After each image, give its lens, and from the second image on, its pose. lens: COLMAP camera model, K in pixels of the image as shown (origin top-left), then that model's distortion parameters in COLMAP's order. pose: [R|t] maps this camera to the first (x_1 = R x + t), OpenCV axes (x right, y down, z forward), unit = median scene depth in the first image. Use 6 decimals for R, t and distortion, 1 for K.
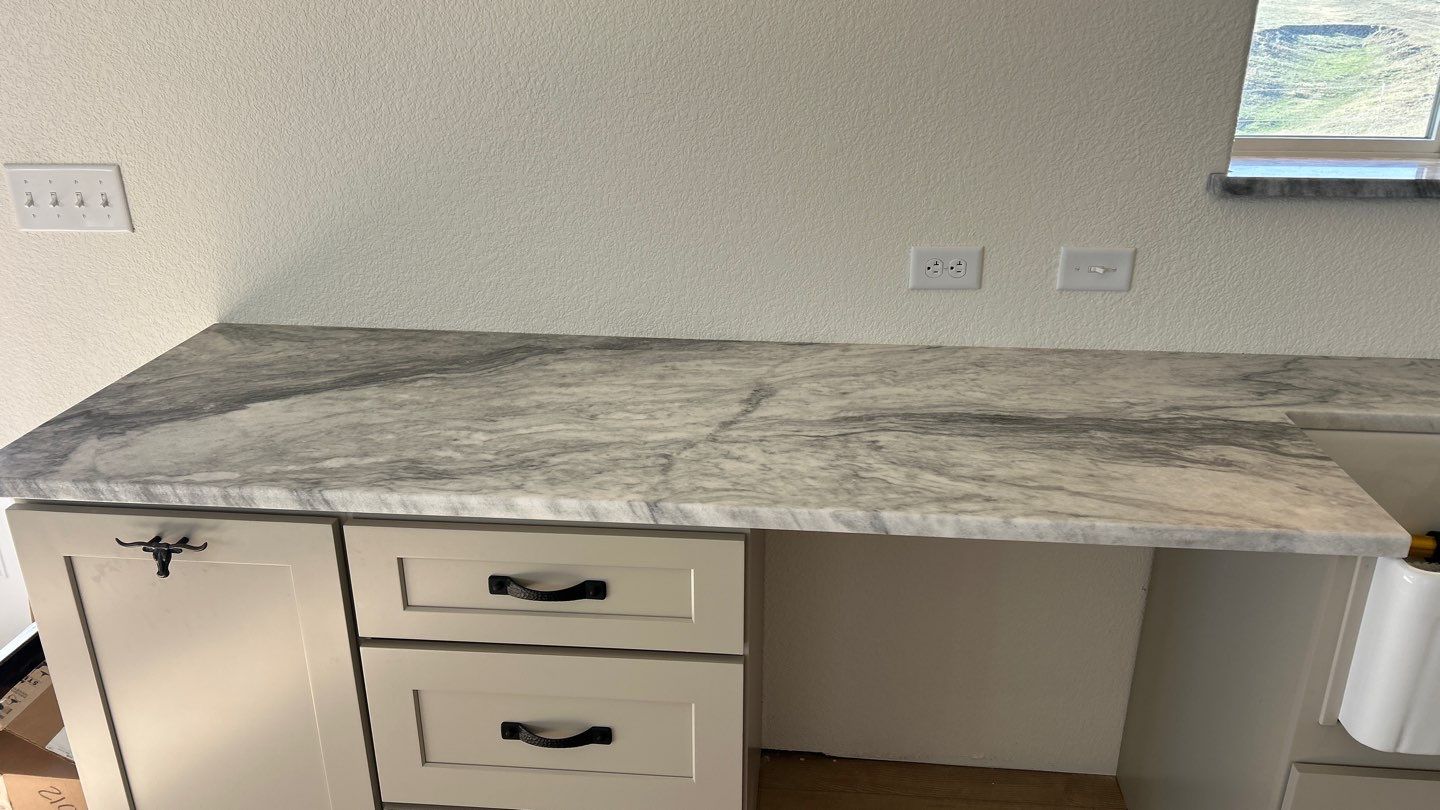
lens RADIAL K [[1077.0, 0, 720.0], [0, 1077.0, 405.0], [0, 0, 1]] dist [0.060989, -0.071642]
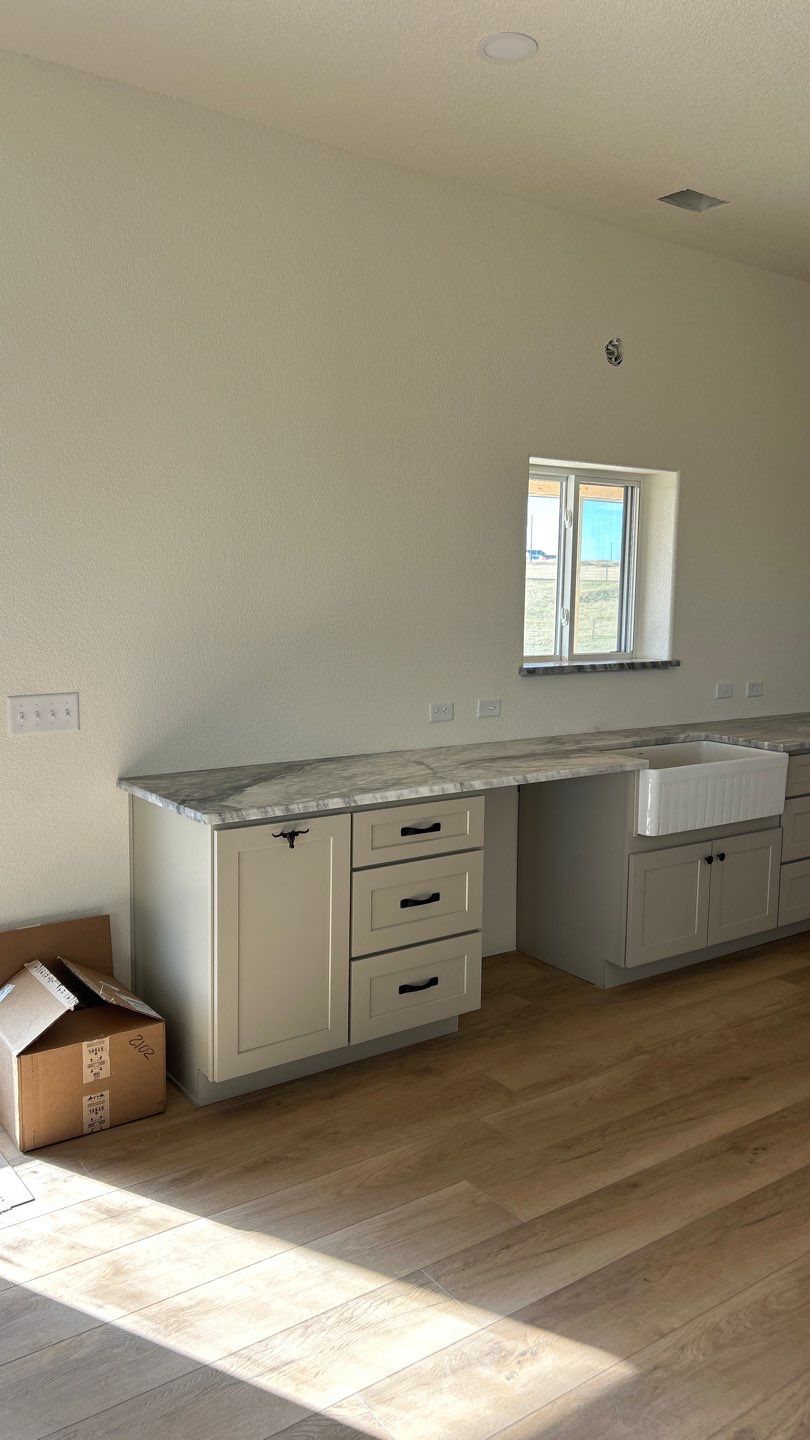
lens RADIAL K [[1077.0, 0, 402.2], [0, 1077.0, 724.4], [0, 0, 1]] dist [0.060989, -0.071642]
pose [[0.762485, -0.077115, 0.642394, -1.748840], [0.231488, 0.959663, -0.159562, 0.320732], [-0.604177, 0.270370, 0.749580, -0.869046]]
